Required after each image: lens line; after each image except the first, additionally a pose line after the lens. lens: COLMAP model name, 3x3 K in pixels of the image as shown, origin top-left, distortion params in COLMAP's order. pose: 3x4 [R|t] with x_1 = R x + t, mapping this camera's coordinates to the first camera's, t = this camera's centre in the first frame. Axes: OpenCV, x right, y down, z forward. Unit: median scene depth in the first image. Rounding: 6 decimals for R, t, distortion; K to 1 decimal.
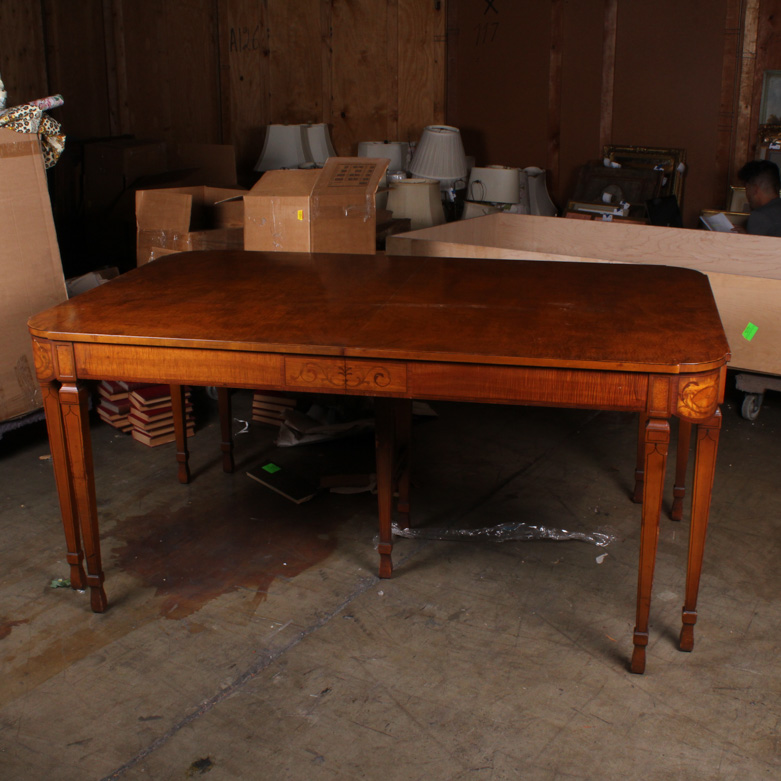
lens RADIAL K [[1198.4, 0, 390.5], [0, 1198.4, 390.5], [0, 0, 1]] dist [-0.120577, 0.130151]
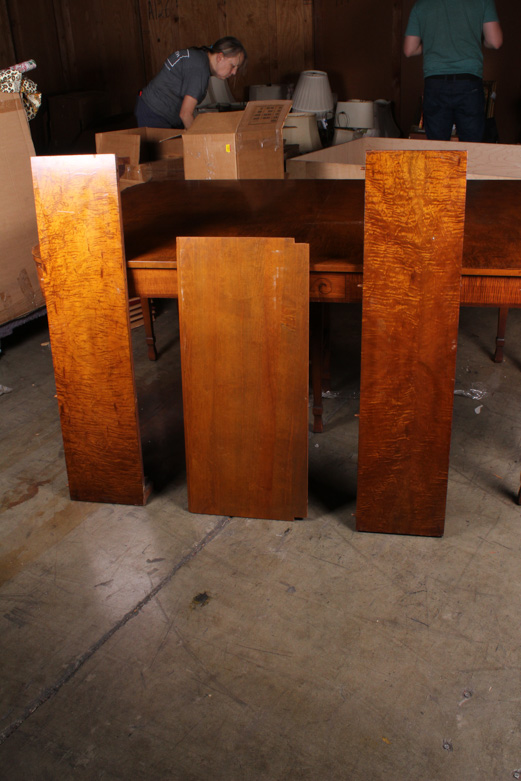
lens RADIAL K [[805.3, 0, 260.5], [0, 805.3, 390.5], [0, 0, 1]] dist [-0.129810, 0.171572]
pose [[0.999028, -0.044019, -0.002350, -0.063522], [0.043803, 0.985319, 0.165010, -0.037510], [-0.004948, -0.164952, 0.986289, 0.135952]]
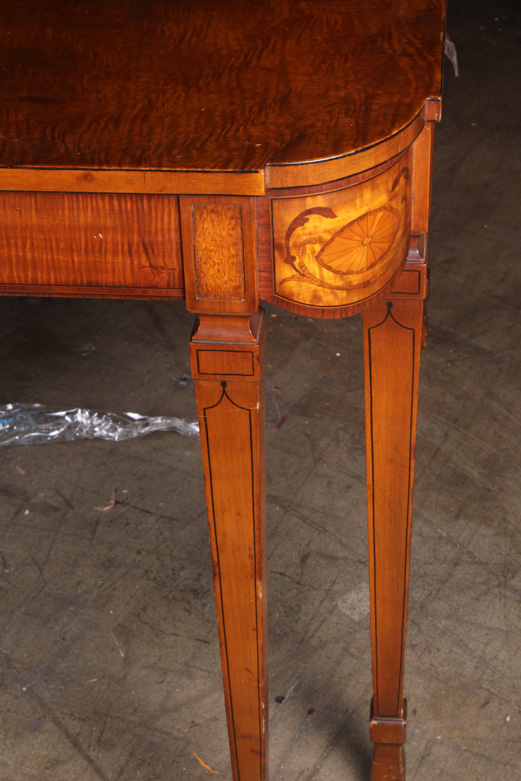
lens RADIAL K [[1945.5, 0, 260.5], [0, 1945.5, 390.5], [0, 0, 1]] dist [0.055143, 0.257109]
pose [[0.995411, -0.080006, 0.052503, 0.163302], [0.060617, 0.951698, 0.300993, -0.096700], [-0.074048, -0.296429, 0.952180, 0.374423]]
